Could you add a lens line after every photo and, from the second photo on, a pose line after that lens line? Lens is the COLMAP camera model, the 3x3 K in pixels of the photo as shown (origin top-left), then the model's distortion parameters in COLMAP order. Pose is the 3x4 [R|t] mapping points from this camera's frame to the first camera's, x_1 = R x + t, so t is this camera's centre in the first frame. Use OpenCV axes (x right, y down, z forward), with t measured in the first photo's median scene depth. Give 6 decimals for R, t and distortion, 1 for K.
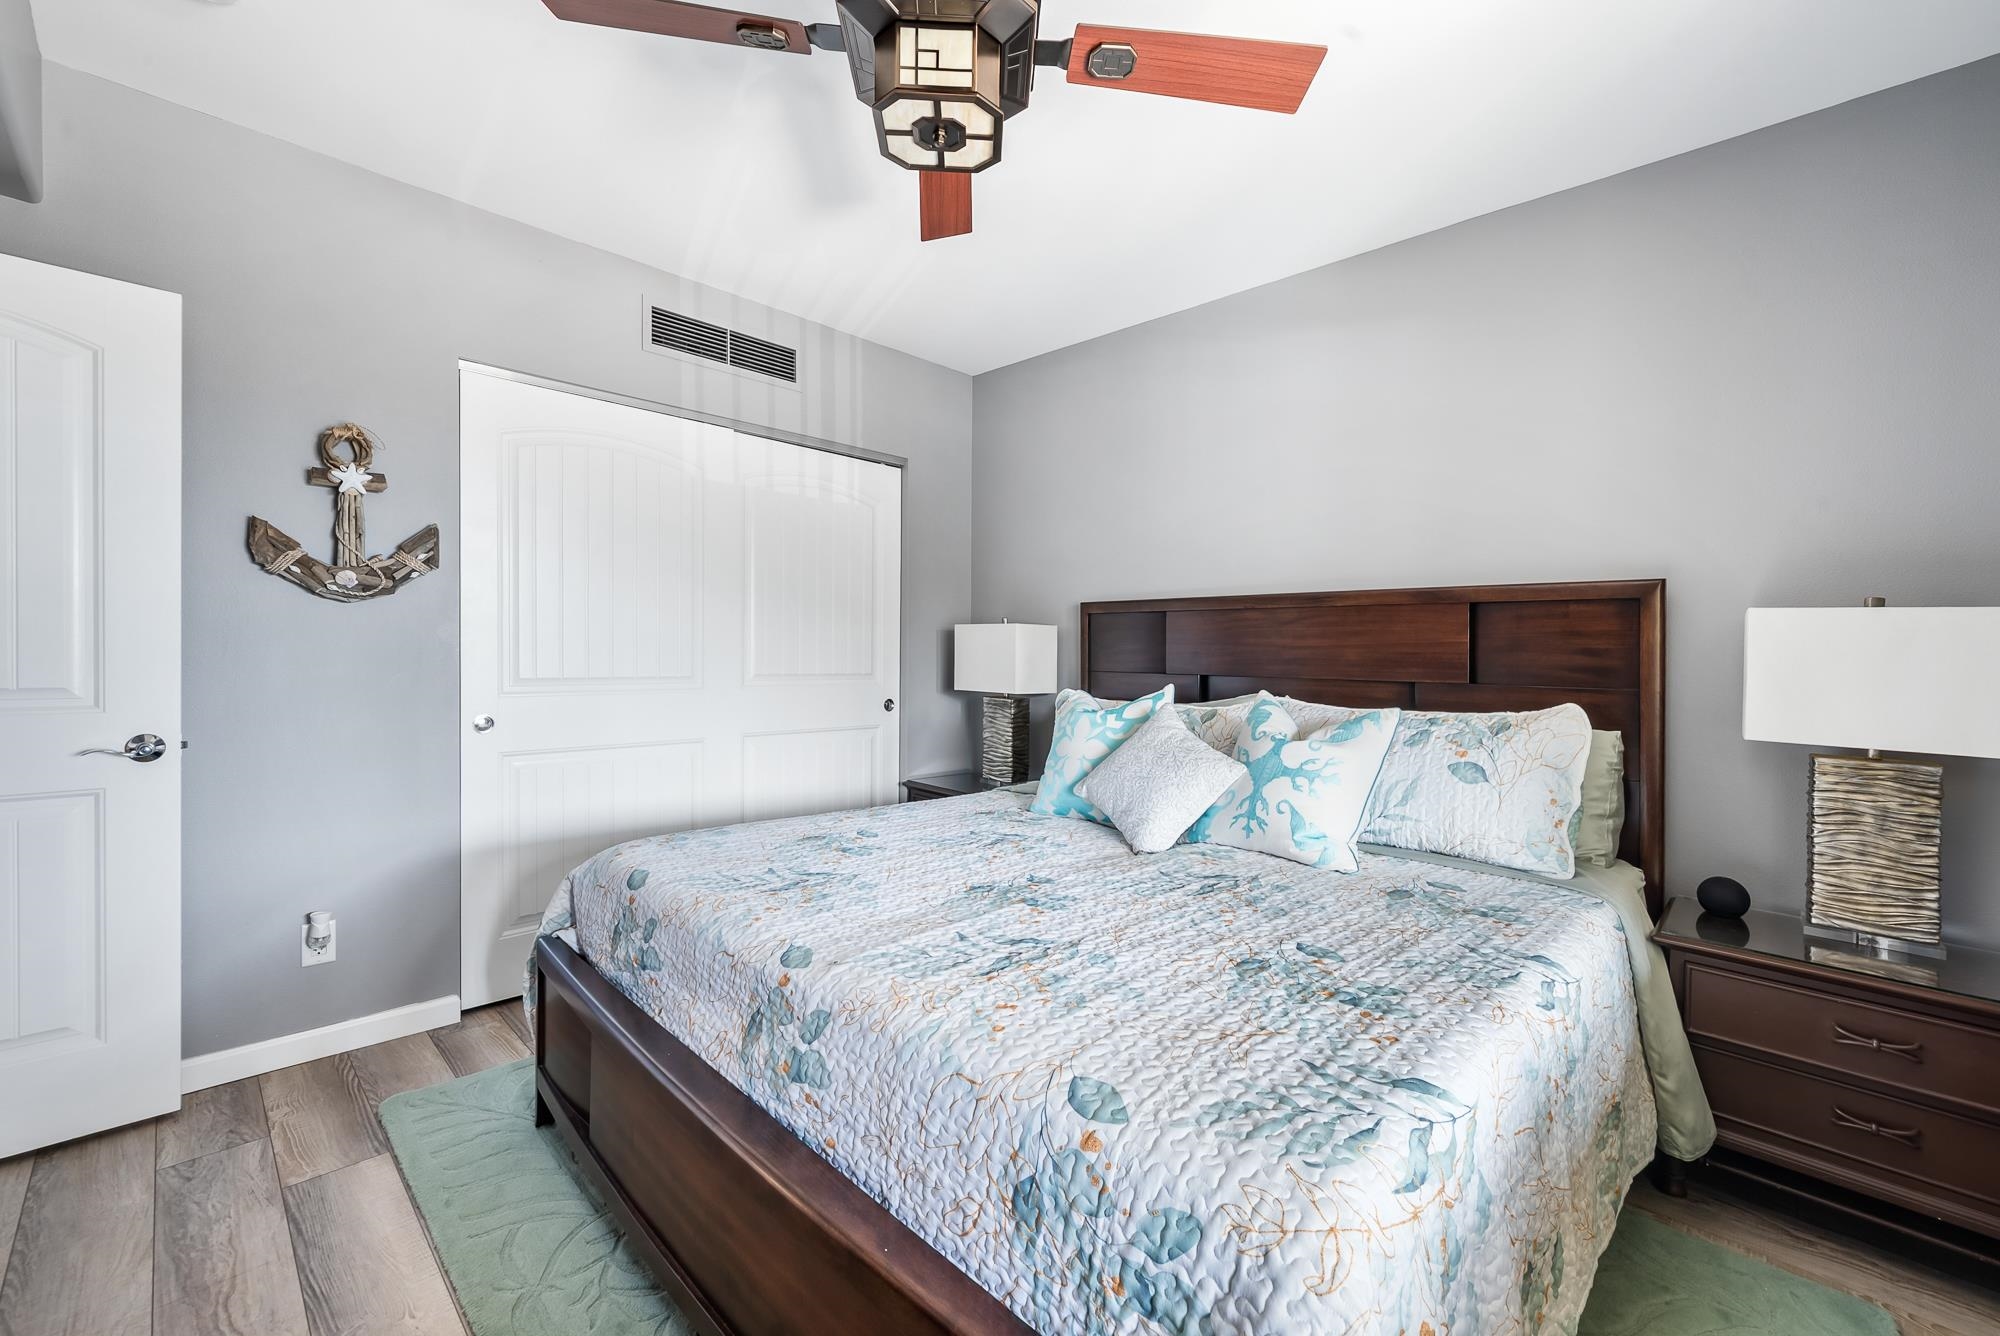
lens RADIAL K [[849.3, 0, 1001.0], [0, 849.3, 635.3], [0, 0, 1]] dist [-0.001768, -0.000129]
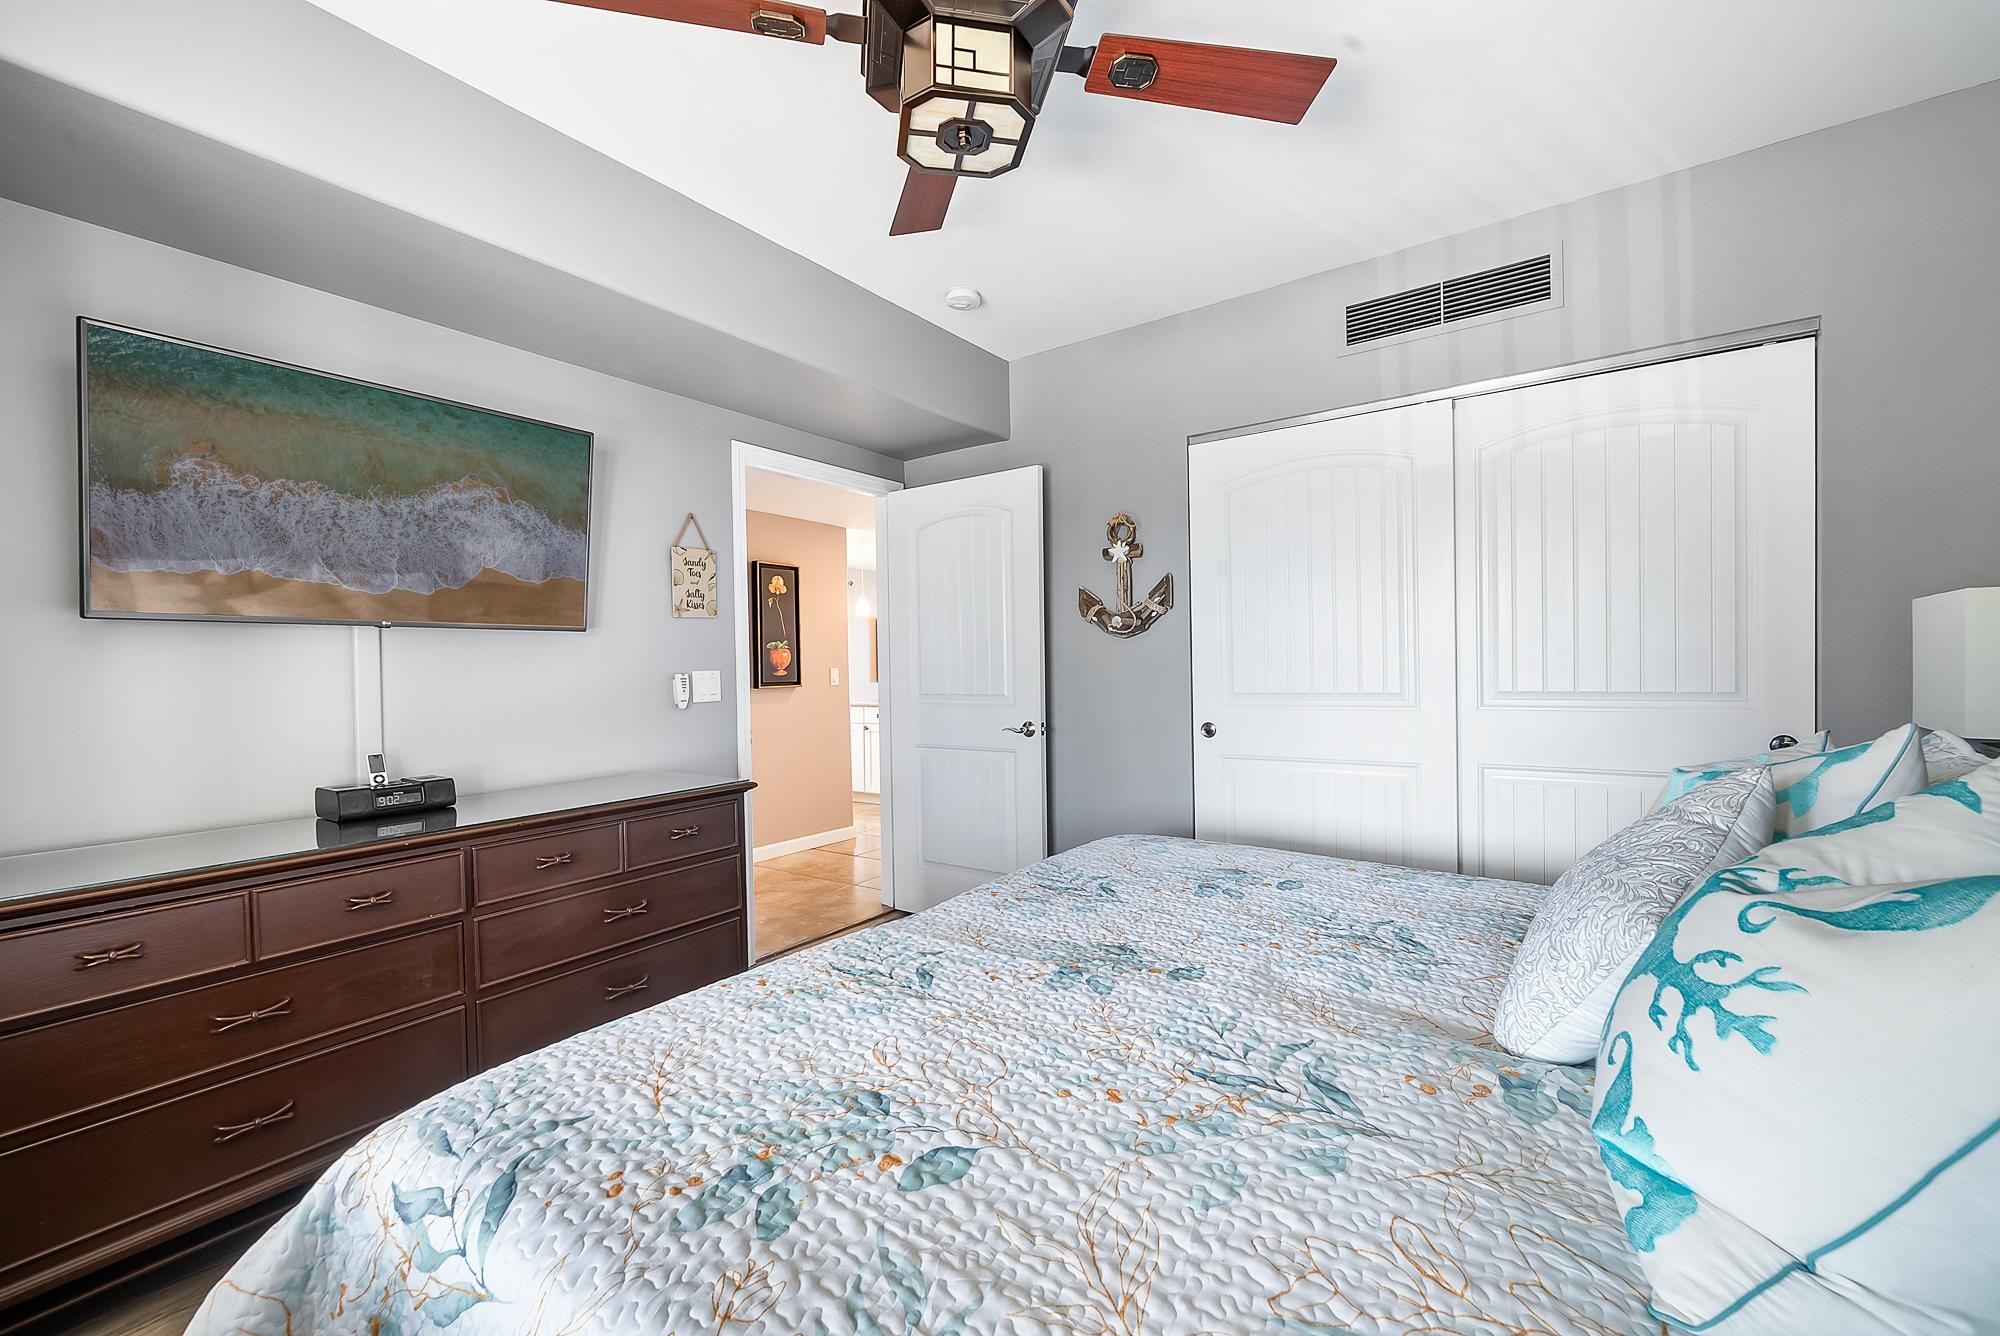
lens RADIAL K [[799.1, 0, 956.3], [0, 799.1, 667.5], [0, 0, 1]] dist [-0.000368, 0.000130]
pose [[0.130109, -0.021340, -0.991270, 0.723412], [0.038111, 0.999137, -0.016507, 0.030695], [0.990767, -0.035630, 0.130810, 0.743071]]
